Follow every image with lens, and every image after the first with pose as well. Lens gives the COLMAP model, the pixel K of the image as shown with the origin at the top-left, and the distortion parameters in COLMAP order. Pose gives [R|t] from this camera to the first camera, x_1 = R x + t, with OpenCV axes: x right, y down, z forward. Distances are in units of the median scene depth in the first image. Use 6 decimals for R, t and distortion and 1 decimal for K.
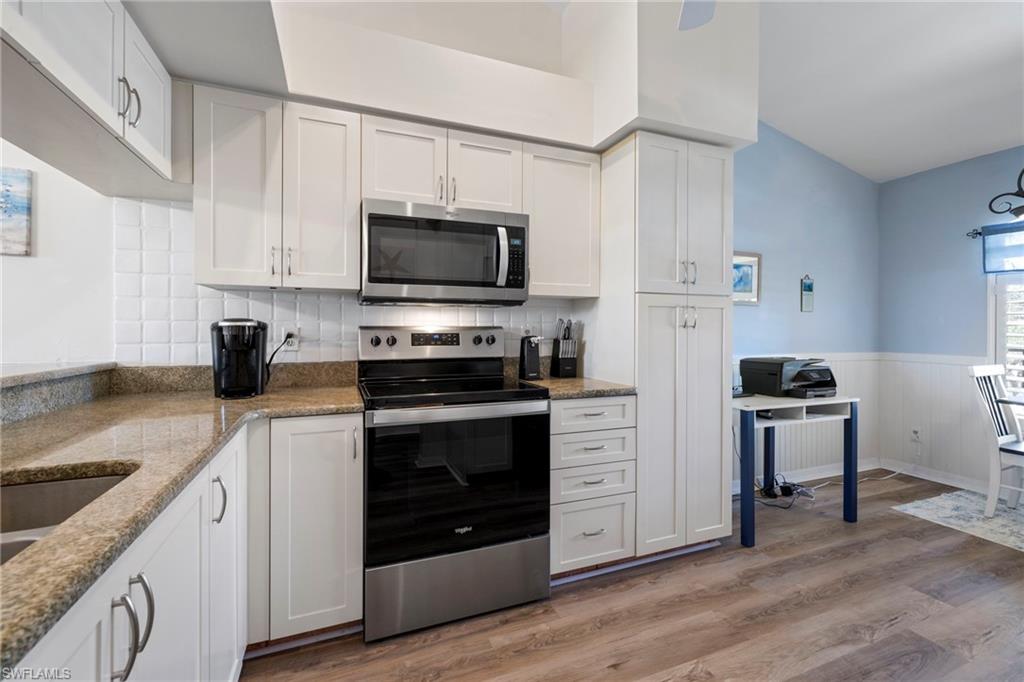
lens RADIAL K [[436.7, 0, 508.4], [0, 436.7, 328.3], [0, 0, 1]] dist [0.001122, -0.000434]
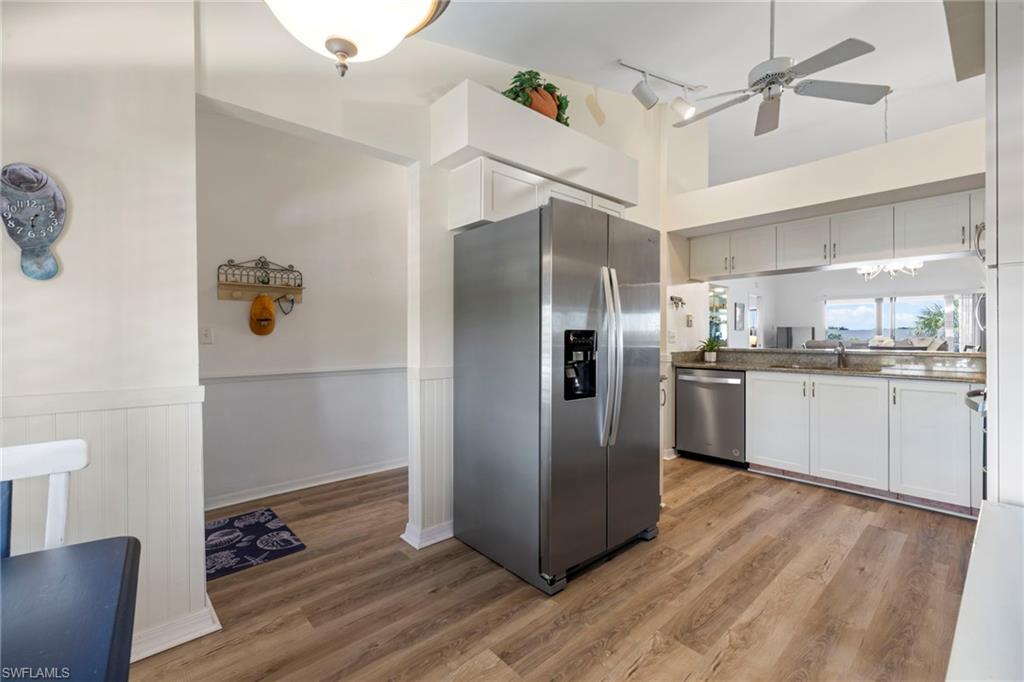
lens RADIAL K [[434.0, 0, 512.4], [0, 434.0, 332.7], [0, 0, 1]] dist [0.000300, -0.000131]
pose [[-0.936936, -0.001588, -0.349496, 1.305826], [0.000098, 0.999988, -0.004805, 0.004184], [0.349500, -0.004536, -0.936925, 1.393940]]
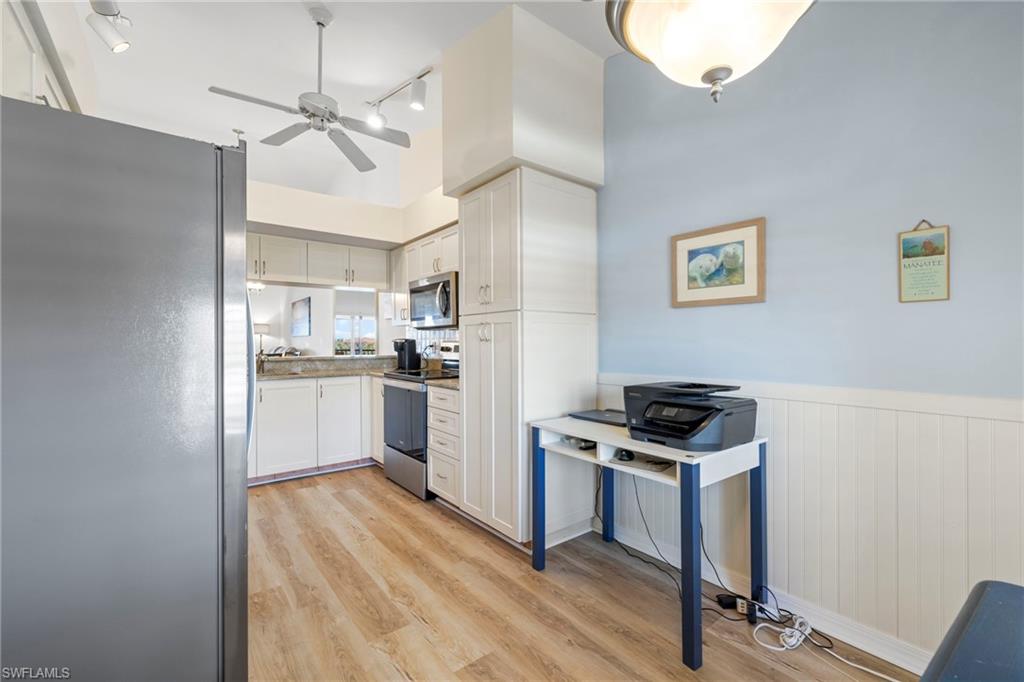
lens RADIAL K [[431.9, 0, 511.7], [0, 431.9, 339.1], [0, 0, 1]] dist [-0.000245, 0.000071]
pose [[0.287677, -0.008278, -0.957692, 1.611988], [0.004923, 0.999962, -0.007164, 0.002406], [0.957715, -0.002654, 0.287706, 0.754509]]
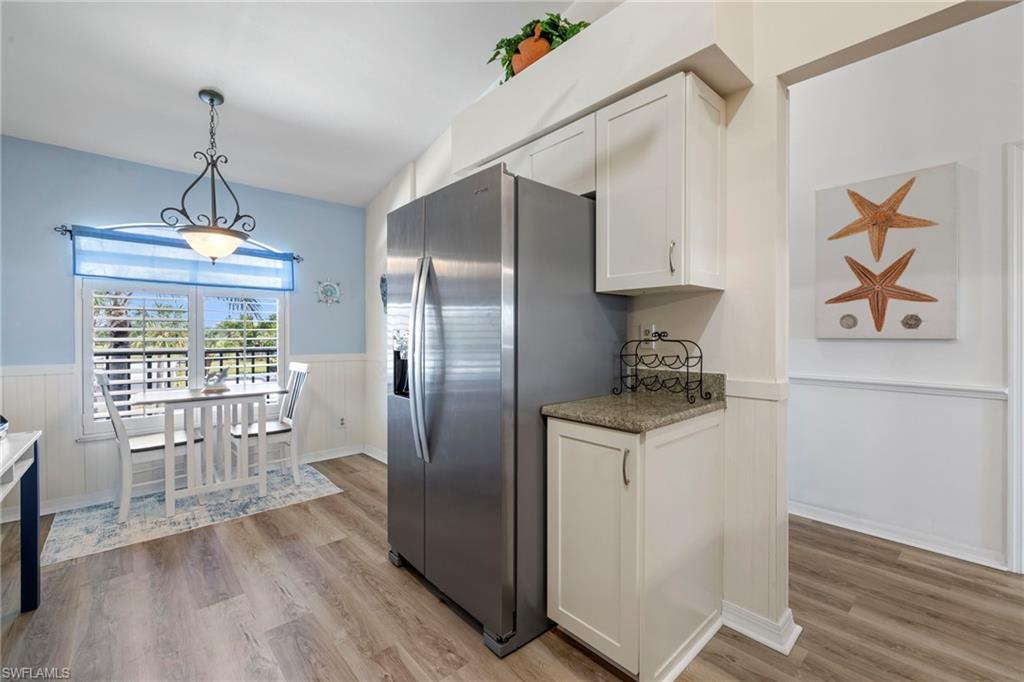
lens RADIAL K [[434.0, 0, 512.4], [0, 434.0, 332.7], [0, 0, 1]] dist [0.000300, -0.000131]
pose [[-0.350058, -0.002028, 0.936726, -0.177105], [0.003461, 0.999988, 0.003458, -0.001778], [-0.936722, 0.004453, -0.350047, 0.655359]]
